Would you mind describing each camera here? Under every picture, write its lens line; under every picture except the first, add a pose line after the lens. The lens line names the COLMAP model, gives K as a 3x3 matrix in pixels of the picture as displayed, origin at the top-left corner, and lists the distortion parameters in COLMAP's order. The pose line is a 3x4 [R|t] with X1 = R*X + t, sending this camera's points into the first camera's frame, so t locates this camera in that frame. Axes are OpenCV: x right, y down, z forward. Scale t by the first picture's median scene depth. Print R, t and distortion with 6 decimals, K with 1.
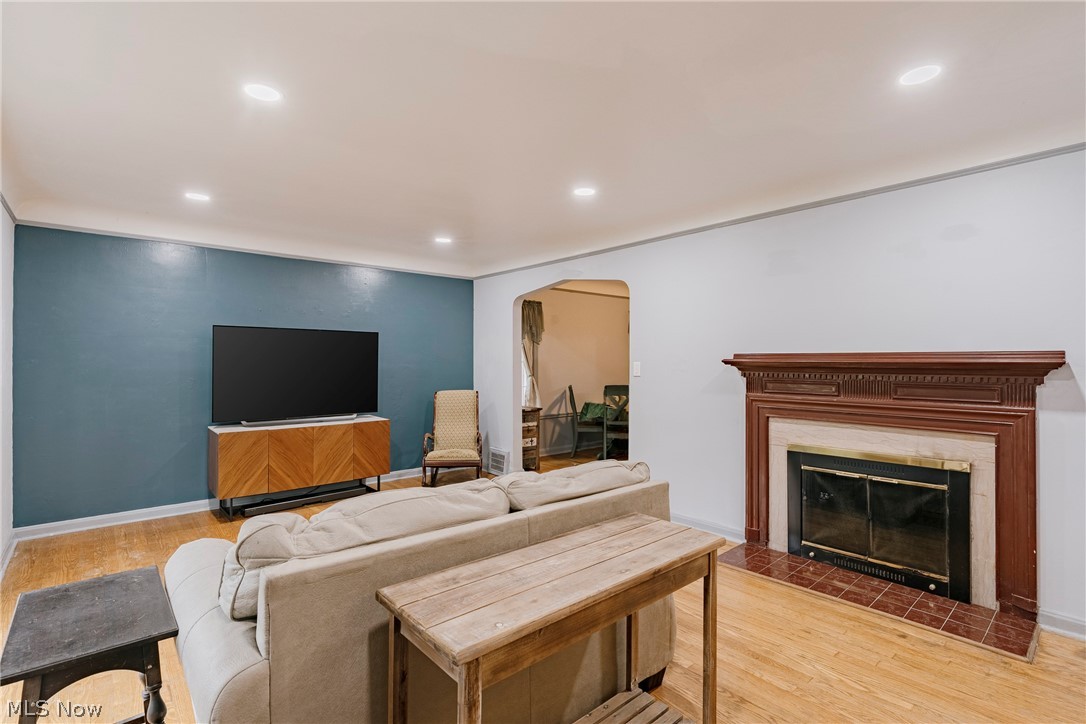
lens RADIAL K [[511.1, 0, 536.8], [0, 511.1, 358.6], [0, 0, 1]] dist [-0.008360, 0.001223]
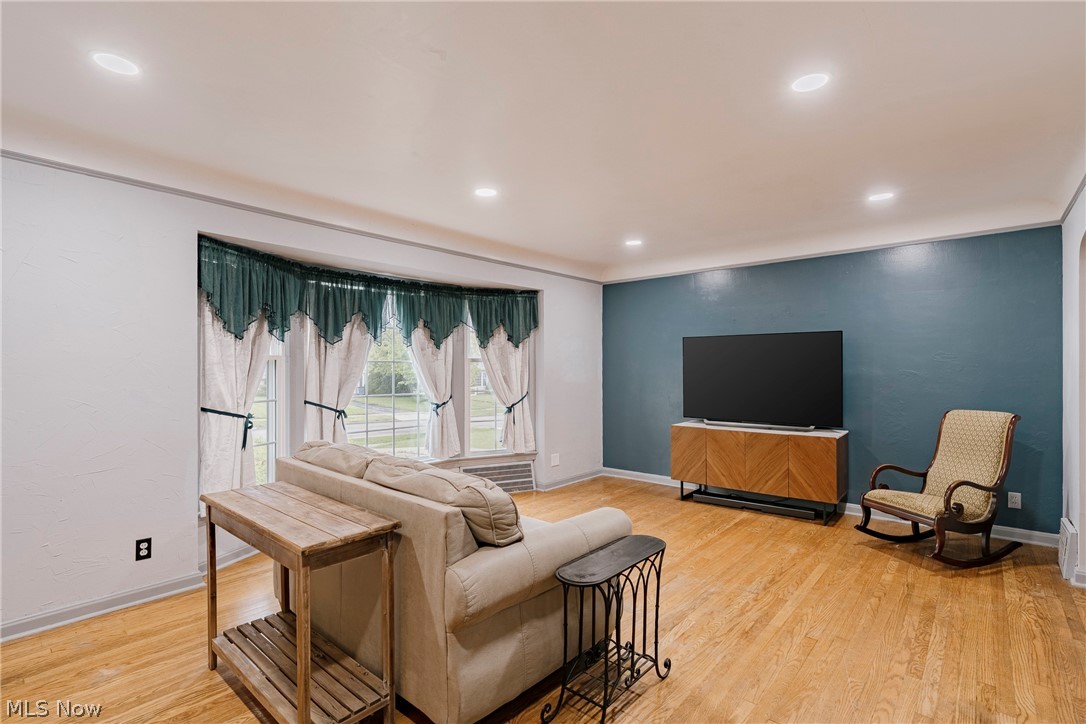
lens RADIAL K [[511.1, 0, 546.0], [0, 511.1, 365.1], [0, 0, 1]] dist [-0.008360, 0.001223]
pose [[0.153689, -0.001352, -0.988118, 0.592511], [0.005853, 0.999983, -0.000458, 0.000276], [0.988102, -0.005714, 0.153695, 0.551426]]
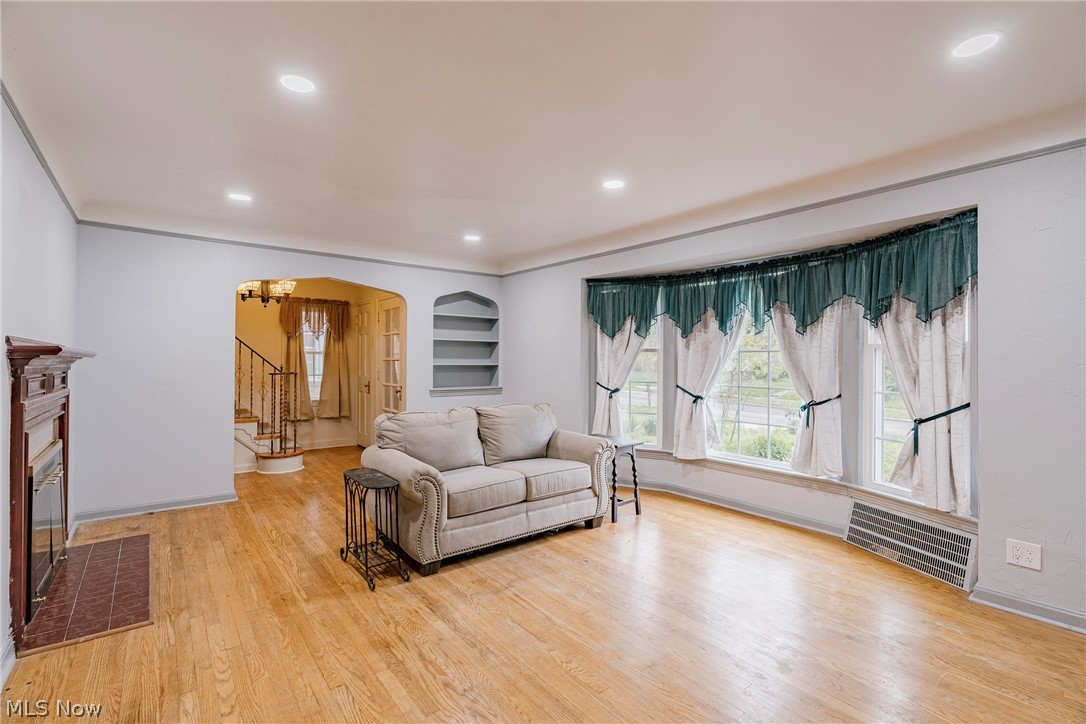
lens RADIAL K [[511.1, 0, 550.6], [0, 511.1, 356.3], [0, 0, 1]] dist [-0.008360, 0.001223]
pose [[-0.999125, -0.000711, 0.041822, -0.241928], [-0.001219, 0.999926, -0.012117, 0.014248], [-0.041810, -0.012157, -0.999052, 1.507754]]
